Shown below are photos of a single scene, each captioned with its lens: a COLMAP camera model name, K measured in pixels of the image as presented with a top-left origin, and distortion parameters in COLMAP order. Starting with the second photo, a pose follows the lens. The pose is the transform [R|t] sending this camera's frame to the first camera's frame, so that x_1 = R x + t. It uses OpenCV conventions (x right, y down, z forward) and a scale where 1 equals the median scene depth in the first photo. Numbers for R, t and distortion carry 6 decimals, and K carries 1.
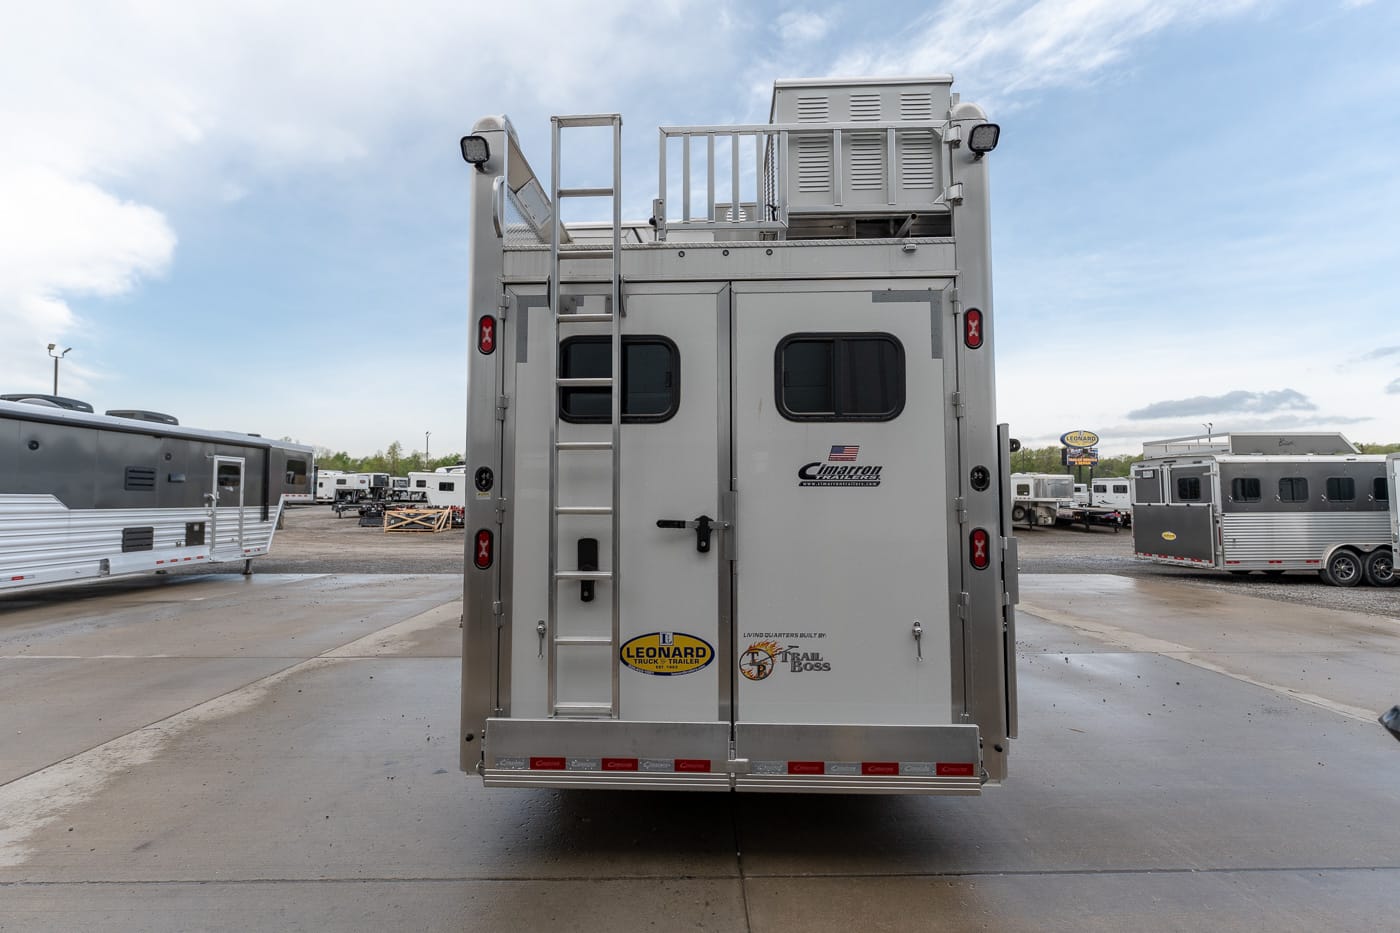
lens RADIAL K [[630.0, 0, 693.1], [0, 630.0, 464.9], [0, 0, 1]] dist [-0.000965, -0.000547]
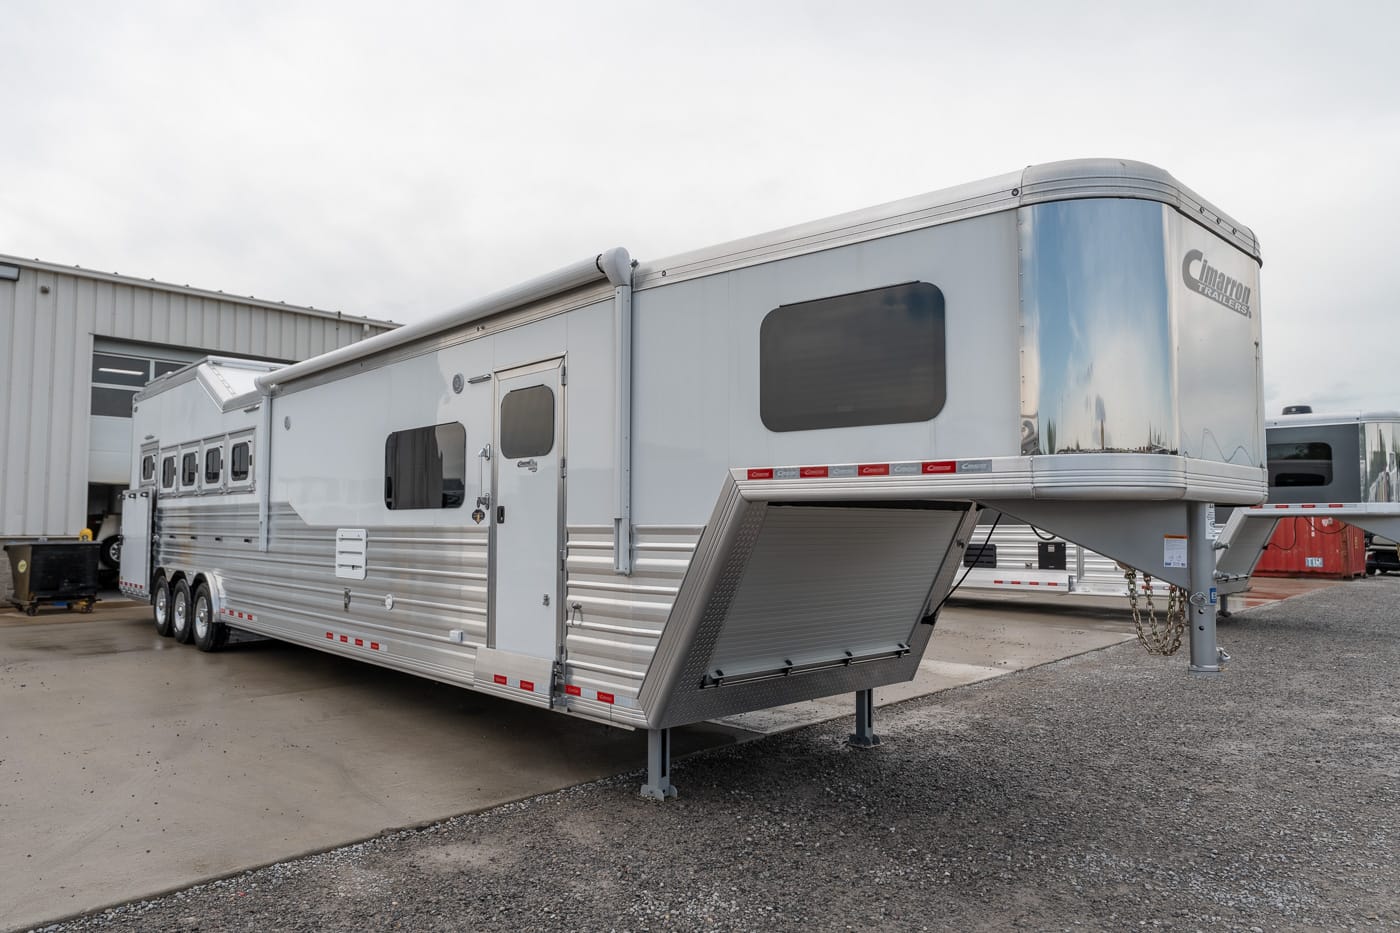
lens RADIAL K [[915.0, 0, 697.7], [0, 915.0, 473.3], [0, 0, 1]] dist [0.001484, 0.001844]
pose [[-0.707248, -0.040948, -0.705778, 0.433319], [0.039542, 0.994467, -0.097321, 0.102178], [0.705859, -0.096738, -0.701716, 1.571808]]
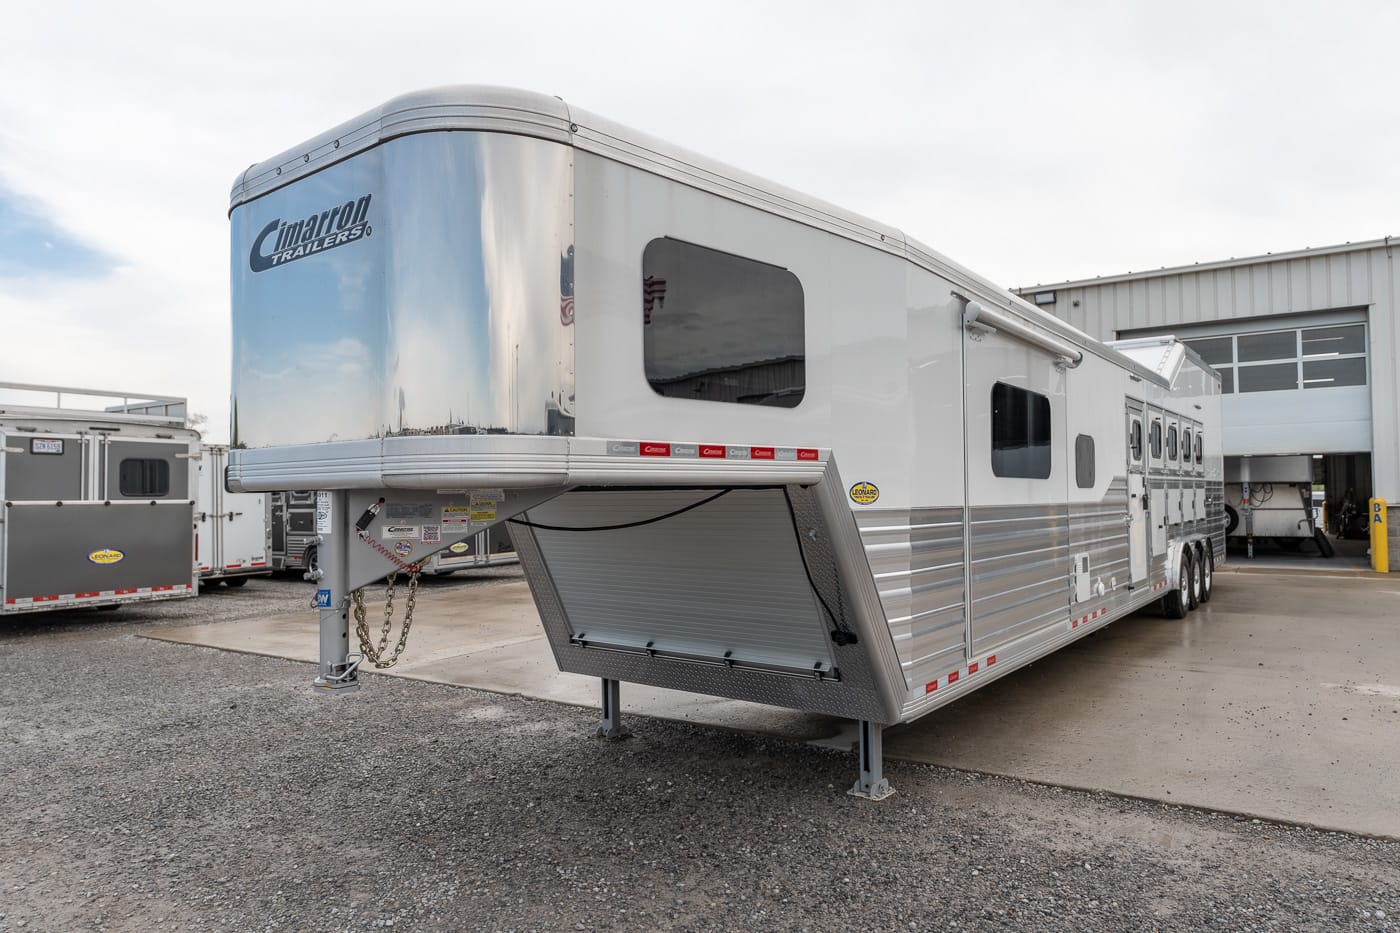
lens RADIAL K [[878.5, 0, 700.0], [0, 878.5, 466.5], [0, 0, 1]] dist [-0.000008, 0.001220]
pose [[-0.819584, 0.027576, 0.572295, -0.194863], [-0.023804, 0.996340, -0.082099, 0.100552], [-0.572464, -0.080910, -0.815928, 1.625688]]
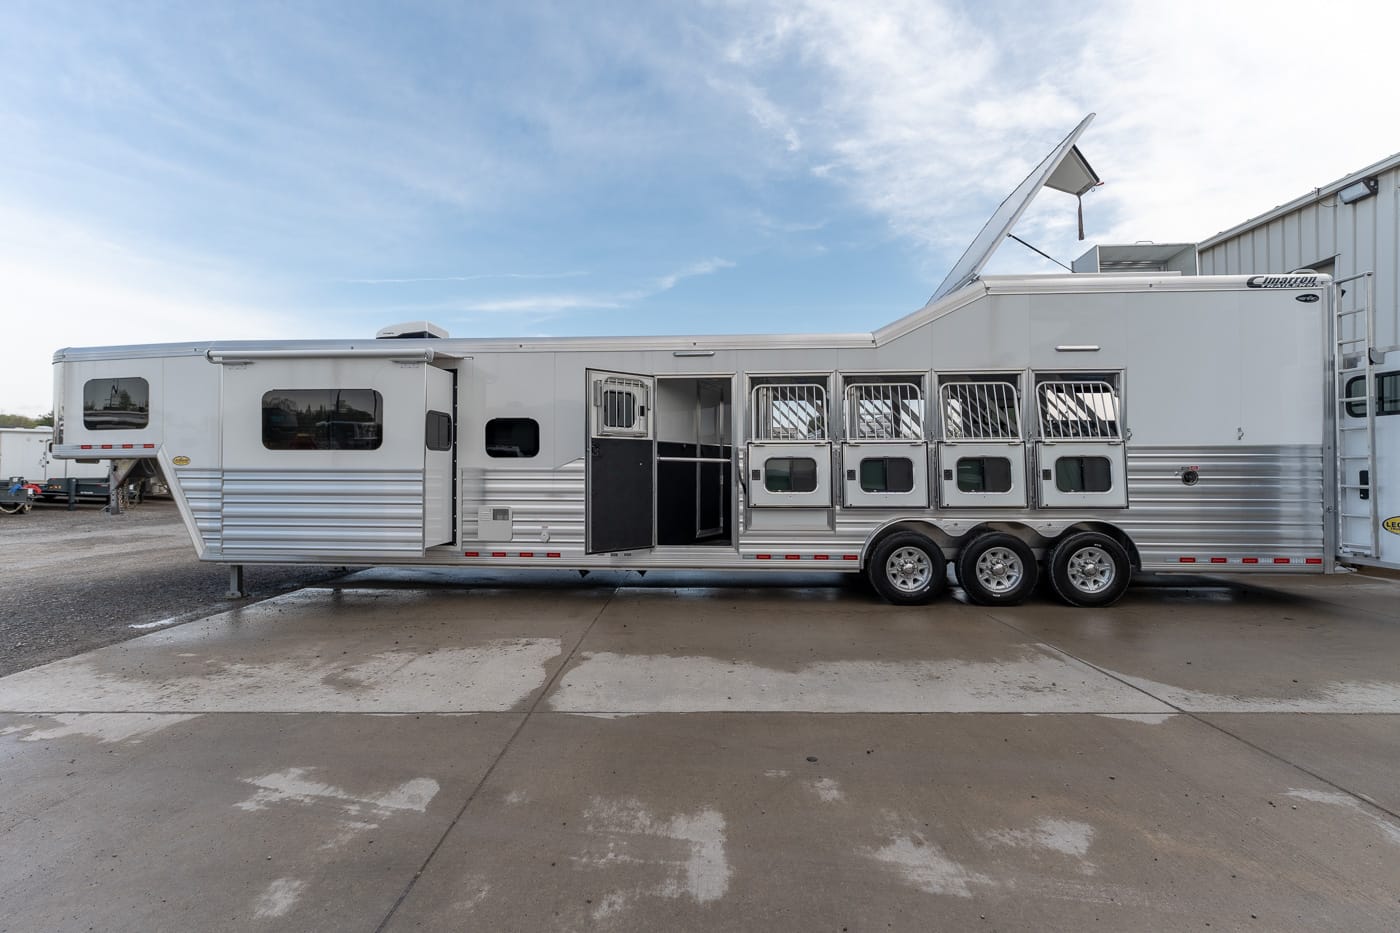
lens RADIAL K [[637.9, 0, 677.1], [0, 637.9, 461.6], [0, 0, 1]] dist [-0.000439, -0.000057]
pose [[0.024872, 0.012558, 0.999612, -0.656492], [-0.058355, 0.998234, -0.011089, 0.060583], [-0.997986, -0.058057, 0.025561, 0.805616]]
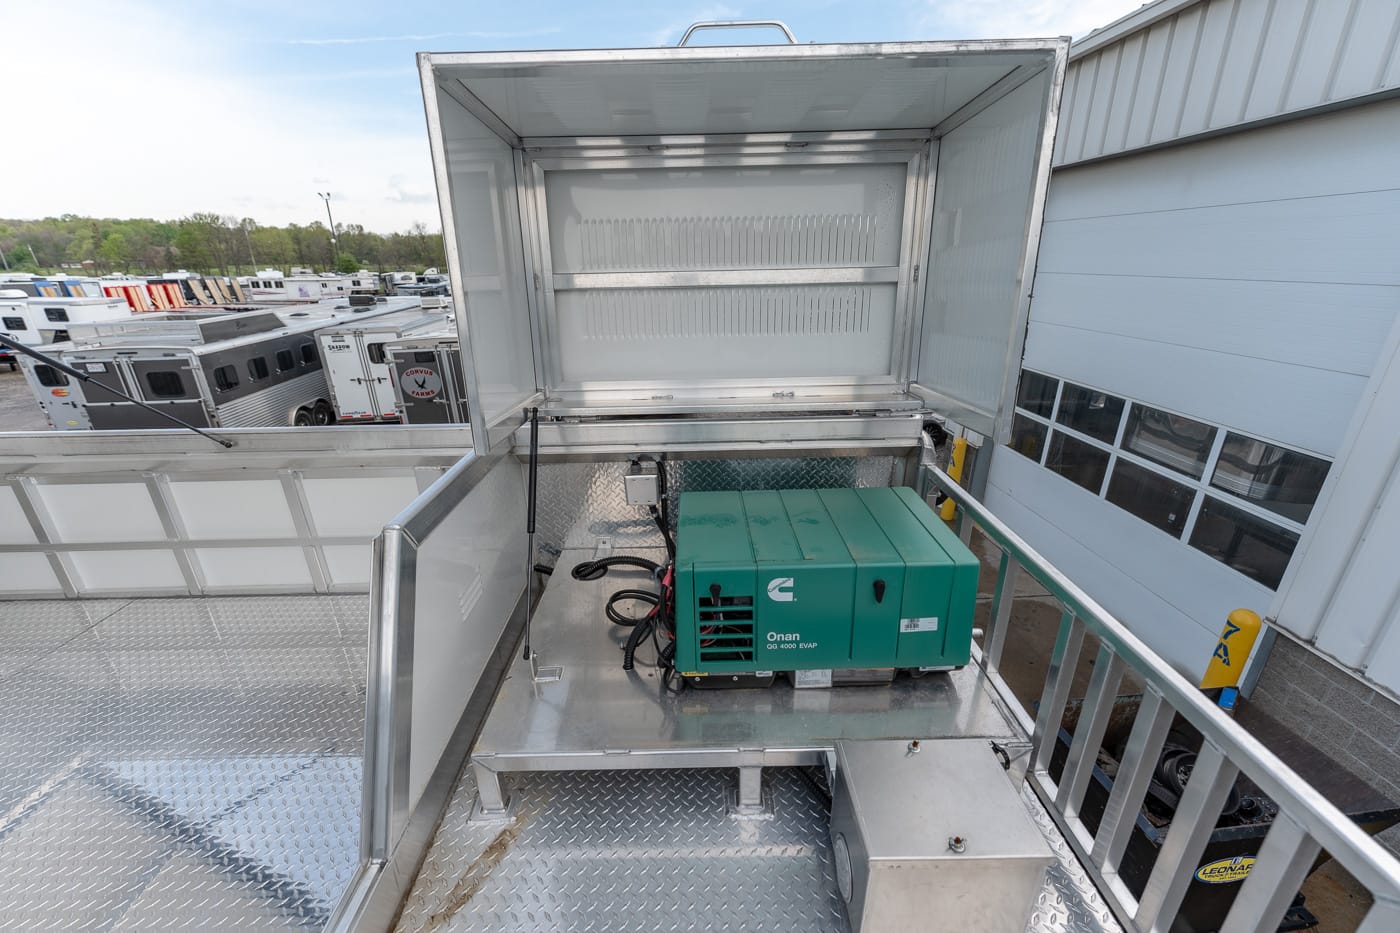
lens RADIAL K [[555.1, 0, 695.0], [0, 555.1, 468.6], [0, 0, 1]] dist [-0.000506, -0.000020]
pose [[-0.045201, -0.356773, 0.933097, -0.044668], [-0.037965, 0.933990, 0.355275, -0.187716], [-0.998256, -0.019366, -0.055762, 0.324363]]
